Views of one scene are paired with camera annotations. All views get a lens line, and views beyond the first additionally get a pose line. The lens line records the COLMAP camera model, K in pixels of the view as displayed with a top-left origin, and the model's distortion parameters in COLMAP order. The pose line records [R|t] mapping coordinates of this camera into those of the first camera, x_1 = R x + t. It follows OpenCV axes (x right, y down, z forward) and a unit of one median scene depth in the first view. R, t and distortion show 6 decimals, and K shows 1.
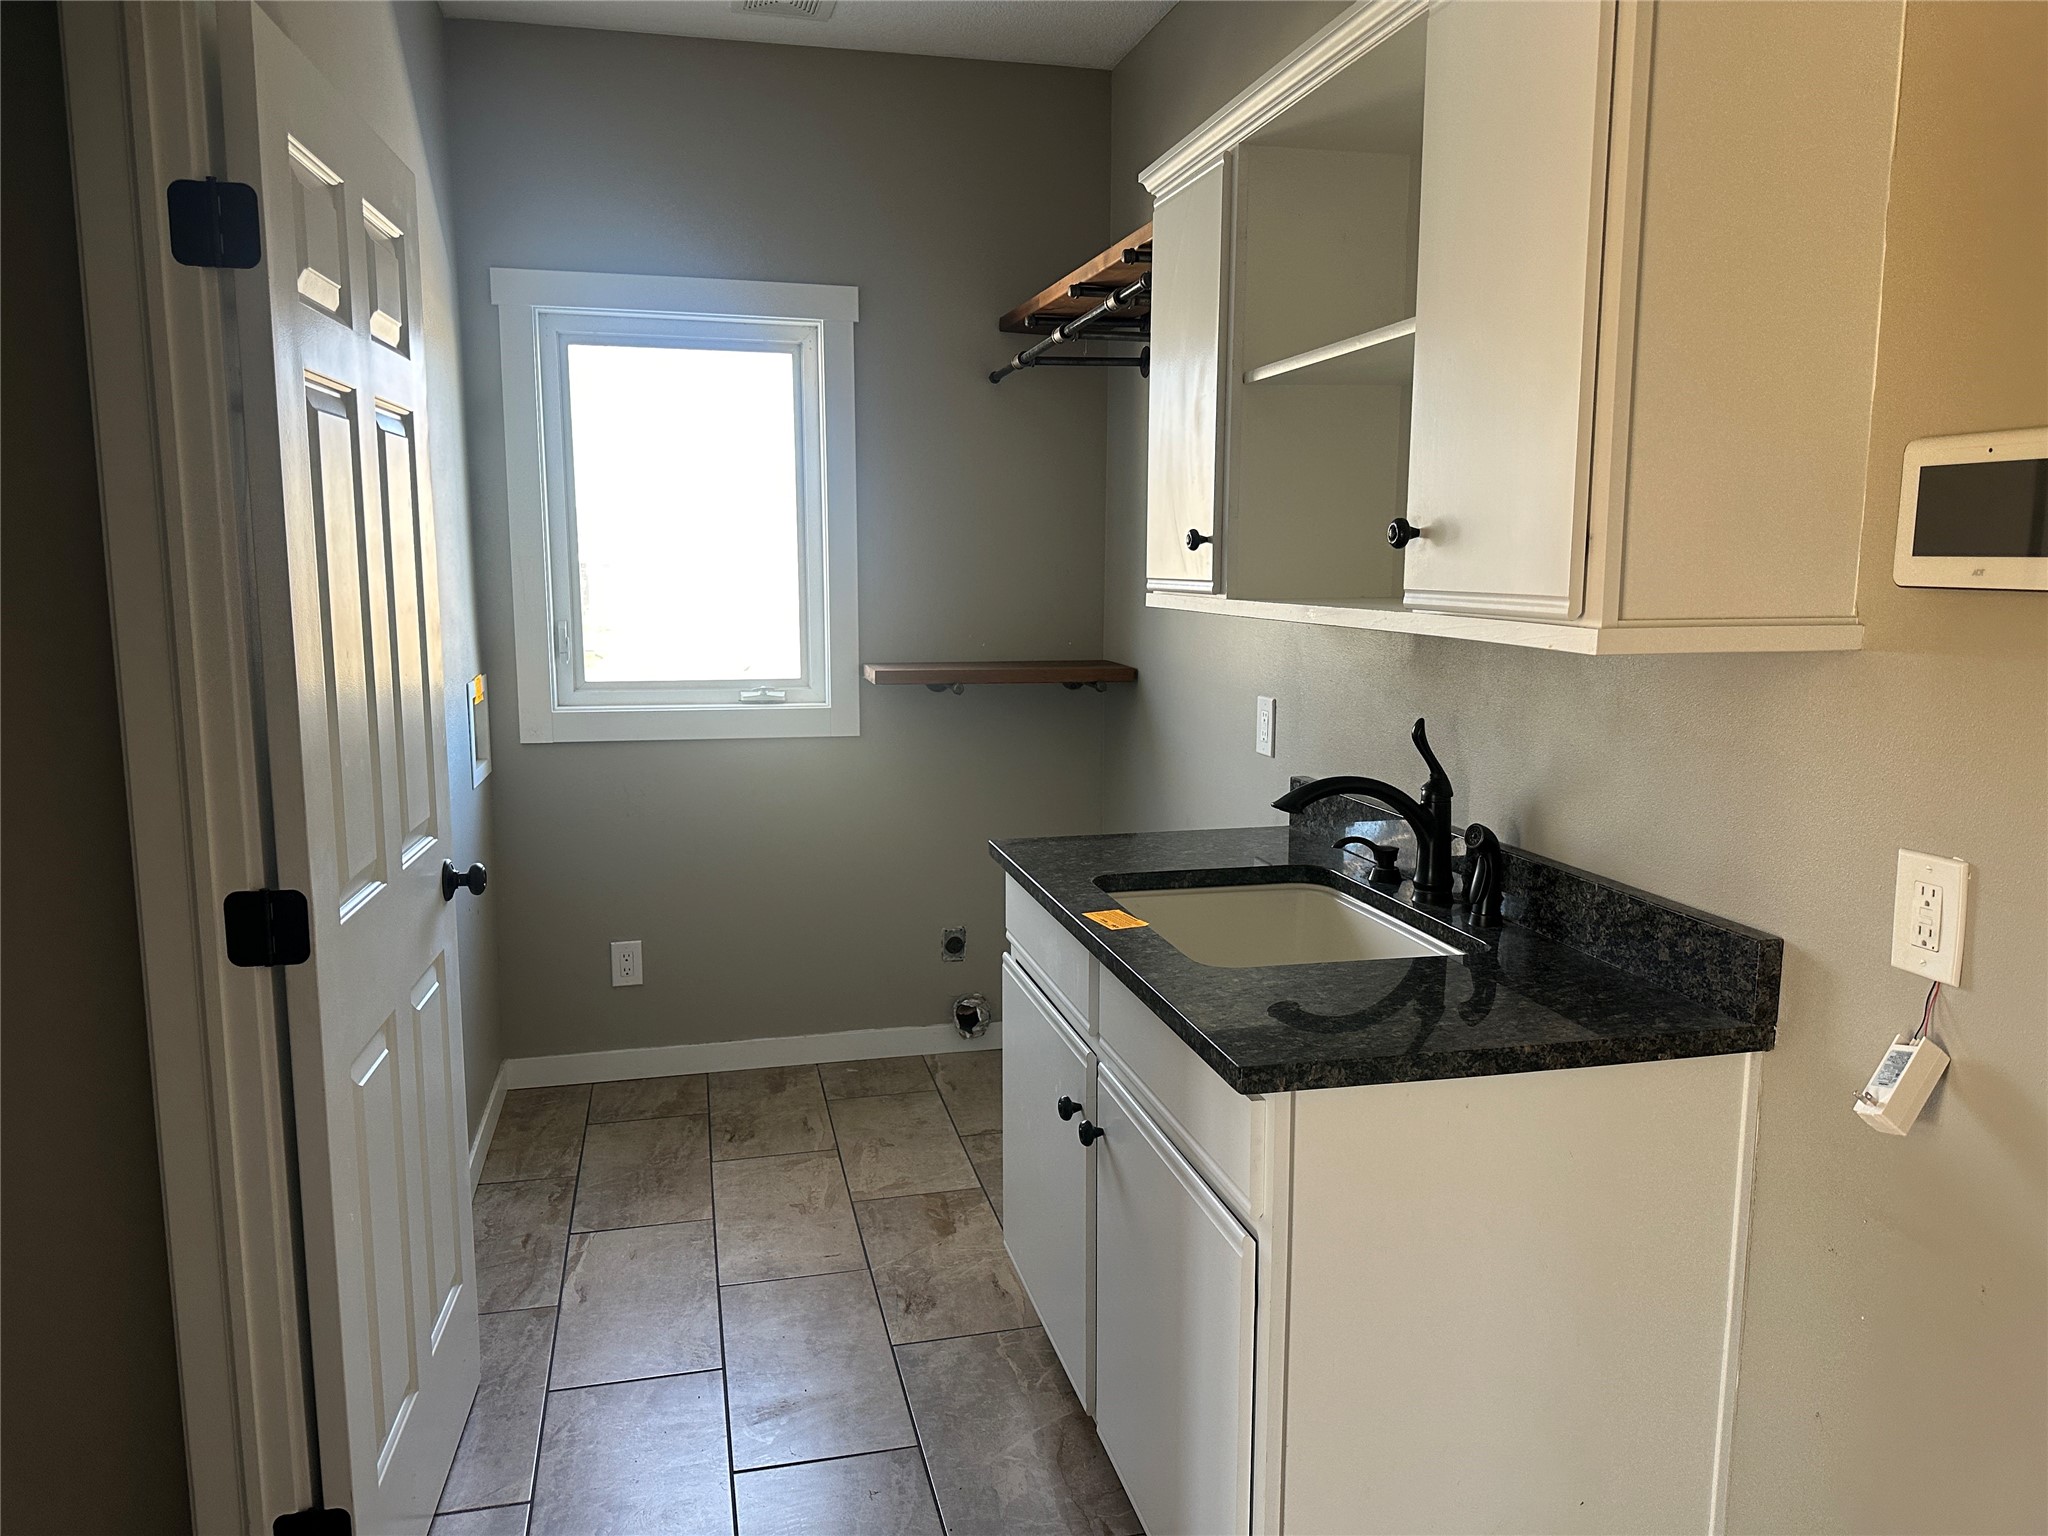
lens RADIAL K [[1446.5, 0, 1024.0], [0, 1446.5, 768.0], [0, 0, 1]] dist [-0.001882, -0.003902]
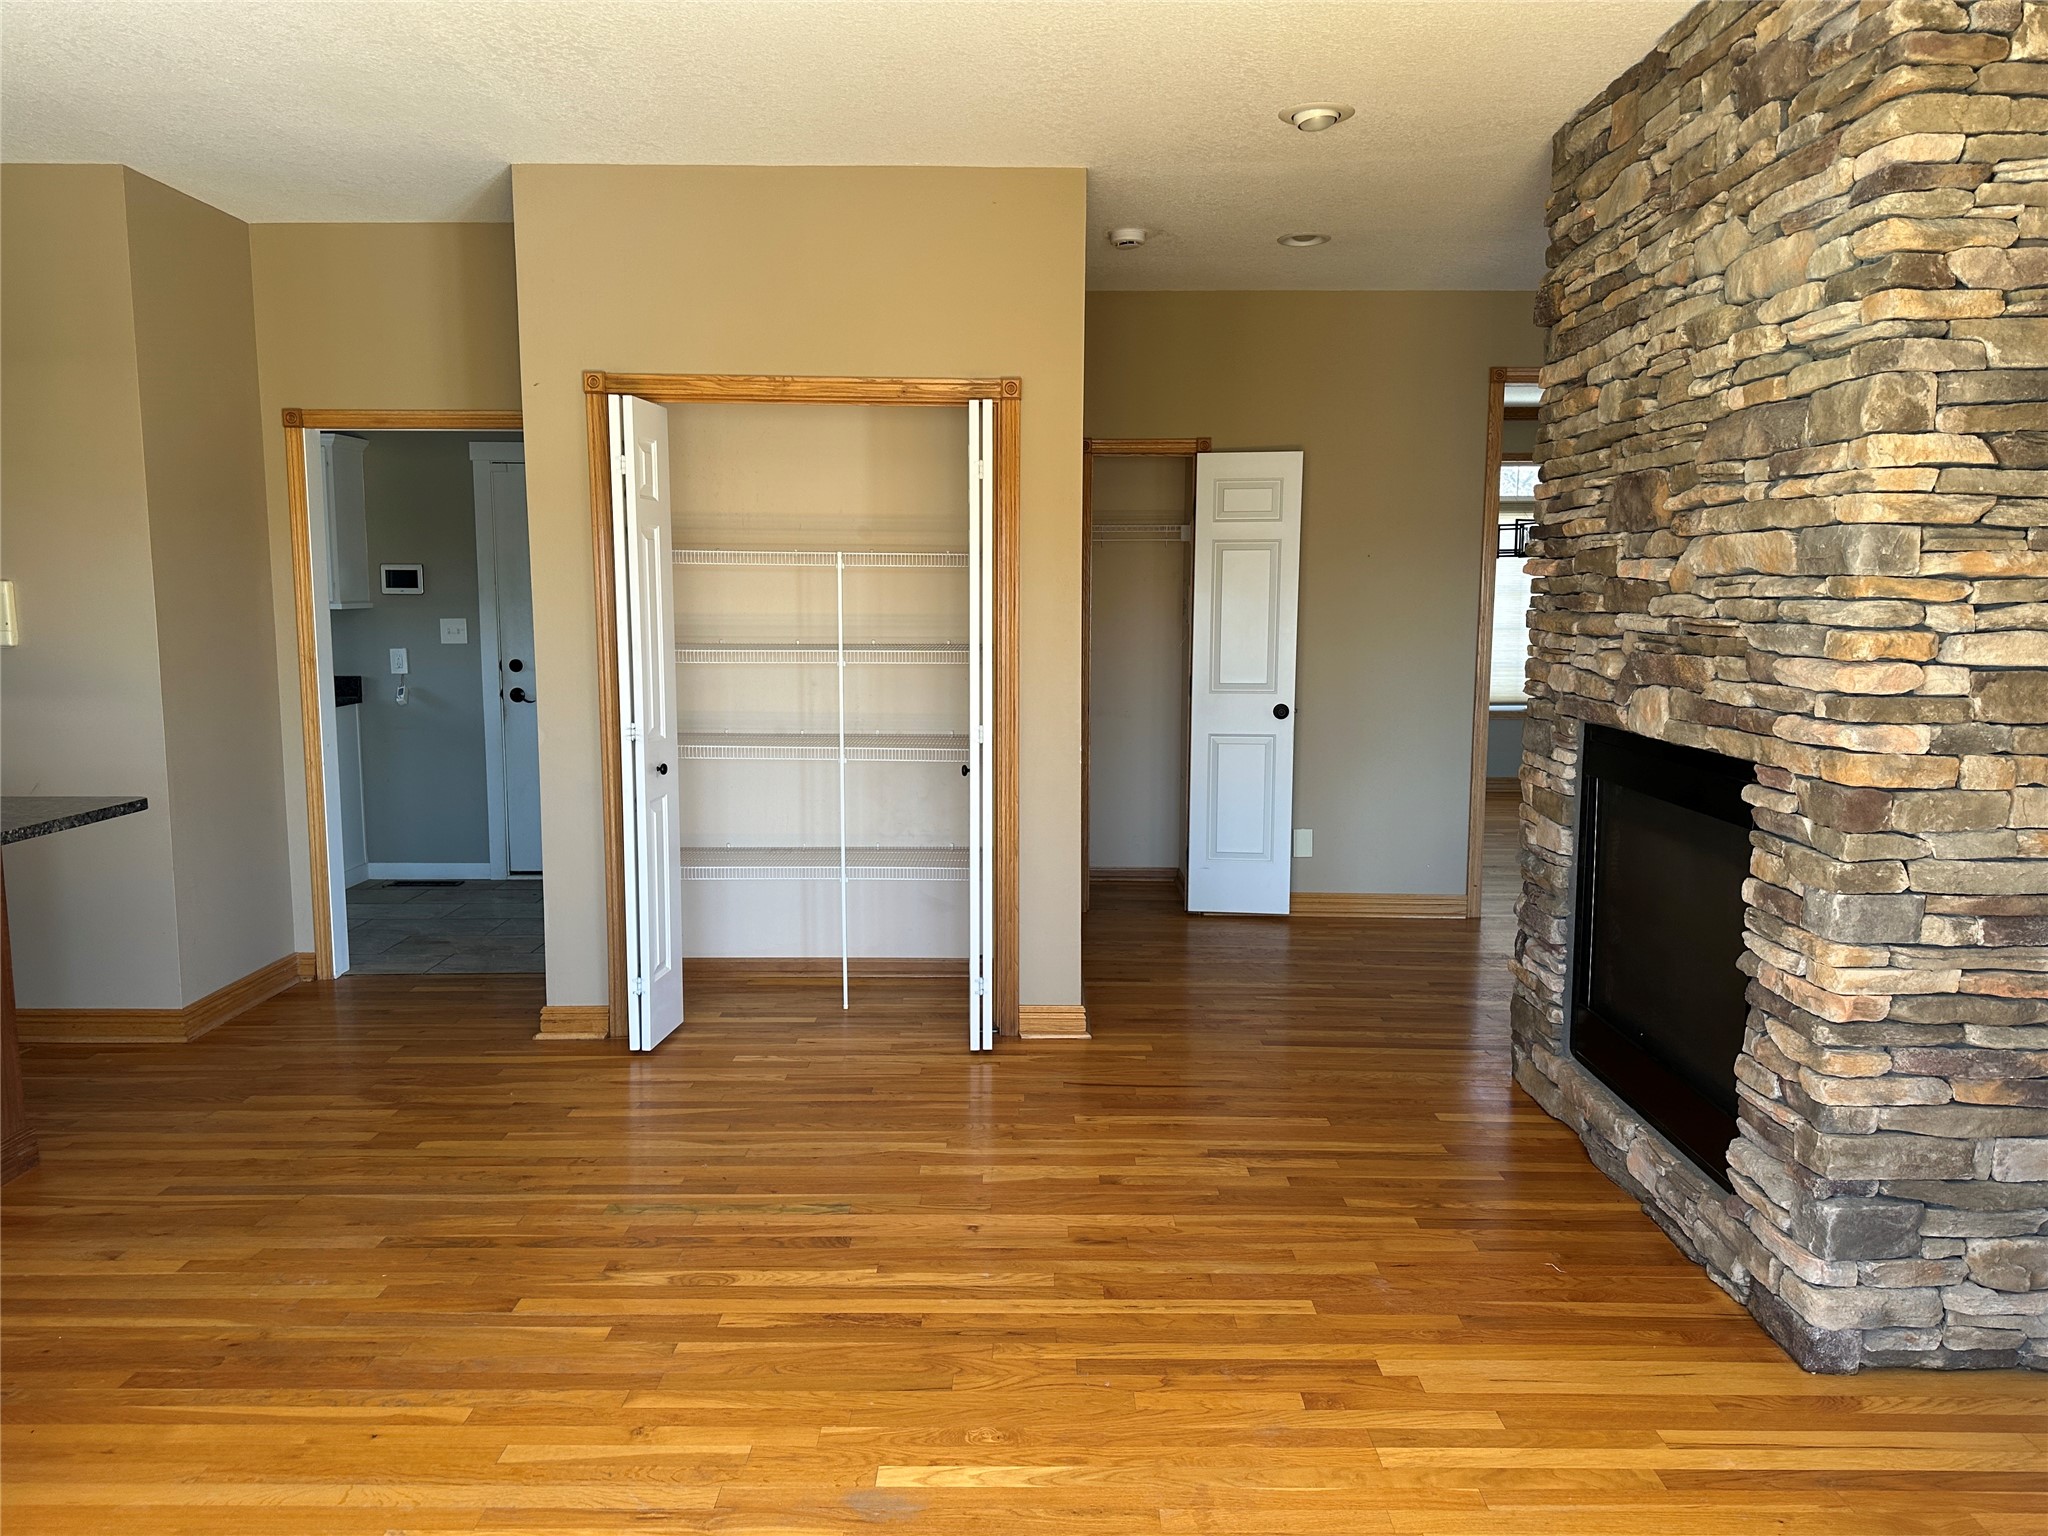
lens RADIAL K [[1446.5, 0, 1024.0], [0, 1446.5, 768.0], [0, 0, 1]] dist [-0.001882, -0.003902]
pose [[0.246378, -0.124574, 0.961134, -3.586270], [0.137259, 0.986194, 0.092637, 0.294103], [-0.959405, 0.109100, 0.260076, -2.250153]]
